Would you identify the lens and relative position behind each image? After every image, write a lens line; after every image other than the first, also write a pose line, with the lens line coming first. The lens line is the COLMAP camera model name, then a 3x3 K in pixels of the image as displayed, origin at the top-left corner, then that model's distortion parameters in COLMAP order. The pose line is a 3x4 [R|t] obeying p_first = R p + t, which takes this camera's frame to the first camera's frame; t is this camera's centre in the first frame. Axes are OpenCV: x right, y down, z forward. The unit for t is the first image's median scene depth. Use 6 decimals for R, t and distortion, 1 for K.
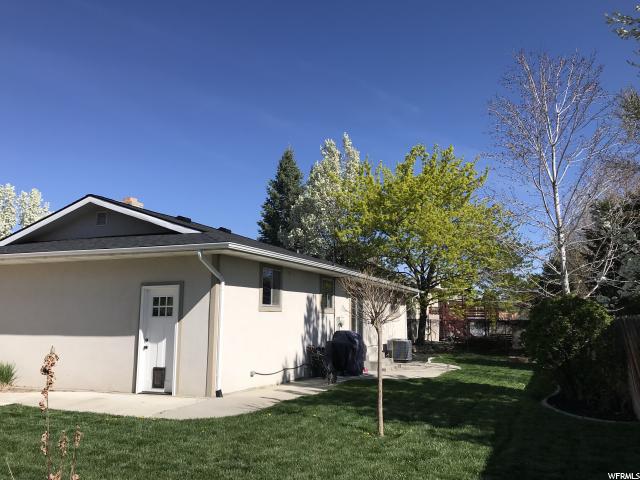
lens RADIAL K [[525.4, 0, 320.3], [0, 525.4, 228.7], [0, 0, 1]] dist [-0.001030, -0.000082]
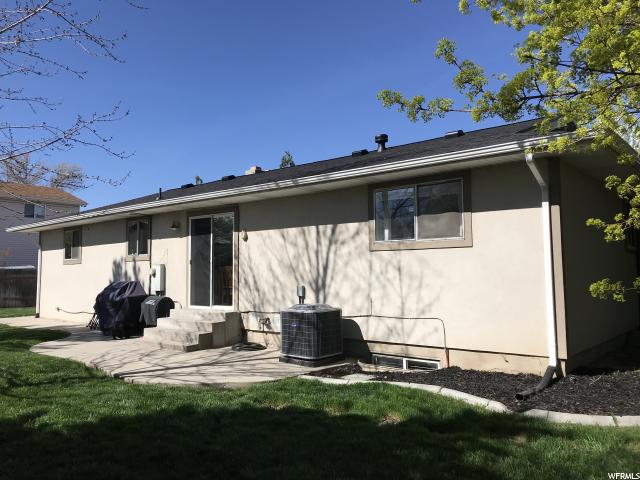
lens RADIAL K [[525.4, 0, 320.3], [0, 525.4, 228.7], [0, 0, 1]] dist [-0.001030, -0.000082]
pose [[-0.266786, -0.071220, -0.961121, 0.760560], [0.183591, 0.975248, -0.123228, 0.263768], [0.946108, -0.209328, -0.247107, 1.474738]]
